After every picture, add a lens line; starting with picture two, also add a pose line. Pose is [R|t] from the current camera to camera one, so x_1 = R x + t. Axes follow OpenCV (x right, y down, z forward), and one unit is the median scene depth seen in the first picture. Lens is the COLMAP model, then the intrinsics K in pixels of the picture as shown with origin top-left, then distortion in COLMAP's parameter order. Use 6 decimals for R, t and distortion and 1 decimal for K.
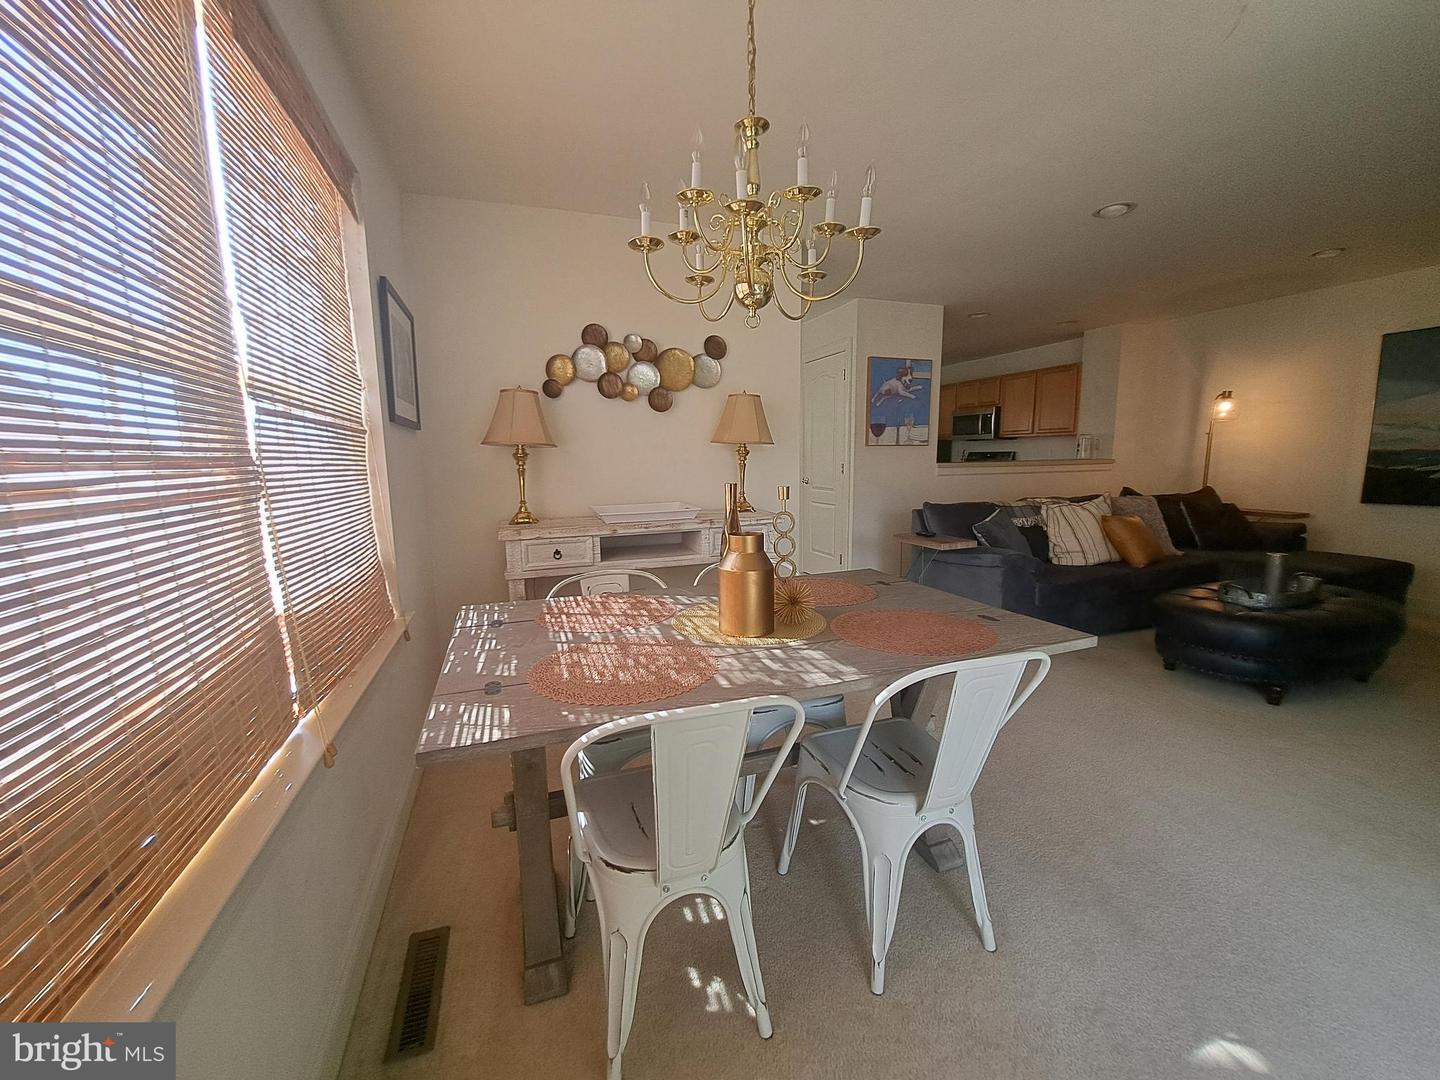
lens RADIAL K [[573.5, 0, 724.4], [0, 573.5, 543.9], [0, 0, 1]] dist [-0.021291, 0.001144]
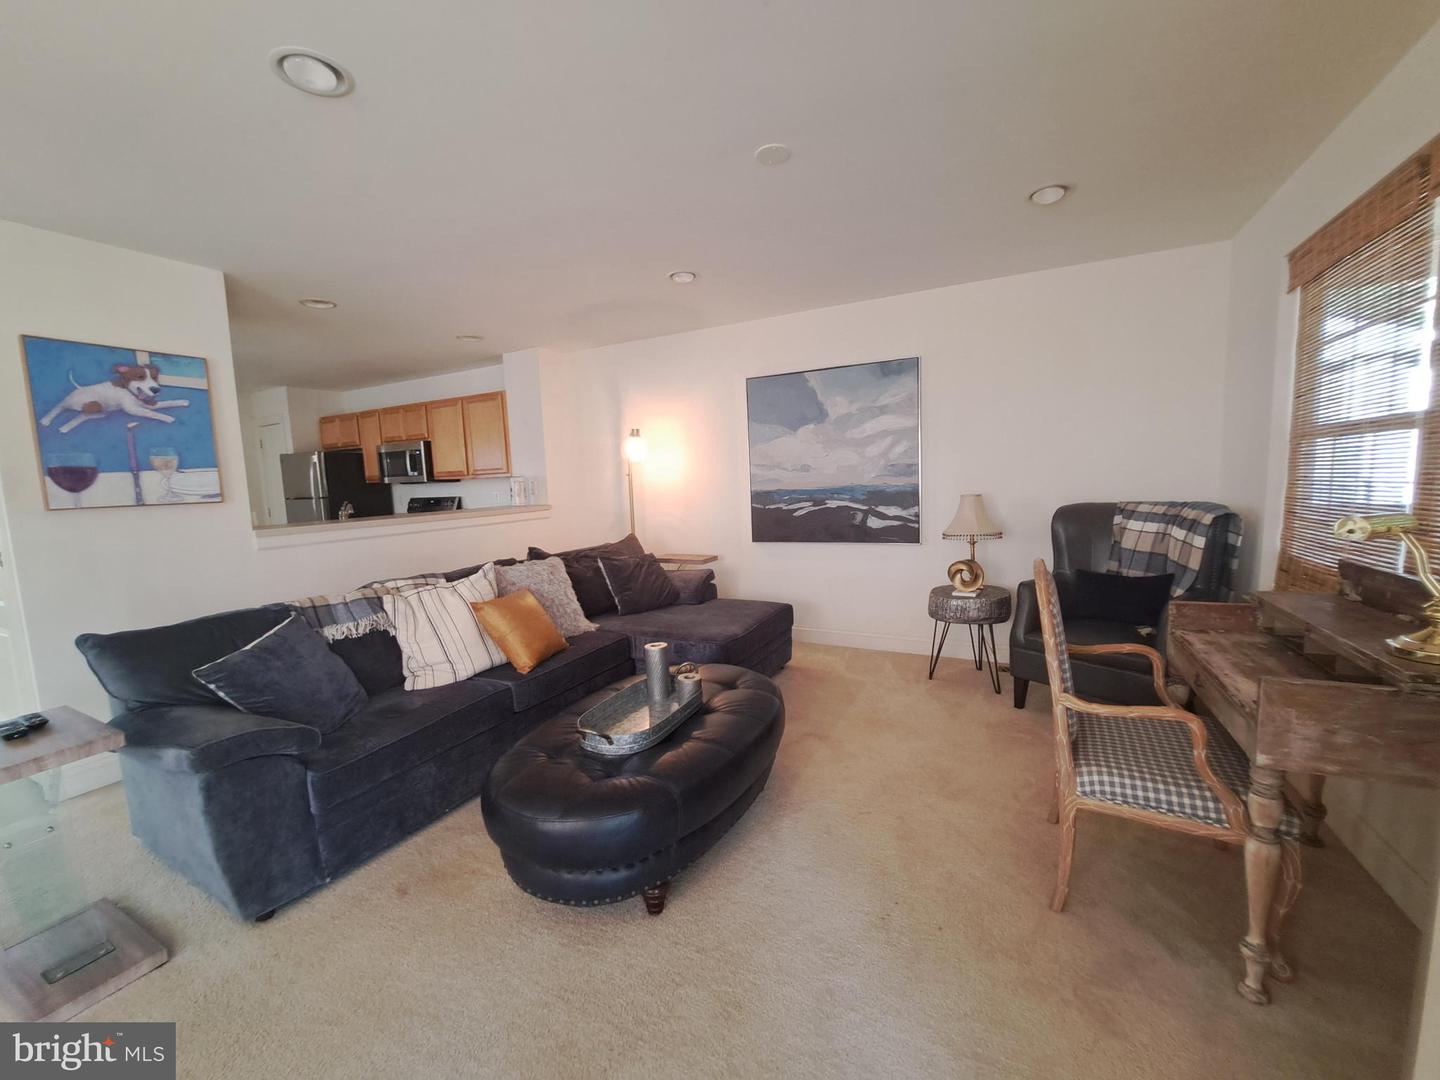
lens RADIAL K [[573.5, 0, 721.6], [0, 573.5, 544.4], [0, 0, 1]] dist [-0.021291, 0.001144]
pose [[0.730043, -0.089989, 0.677451, 0.351250], [0.130519, 0.991405, -0.008959, -0.060063], [-0.670822, 0.094960, 0.735514, 0.244130]]
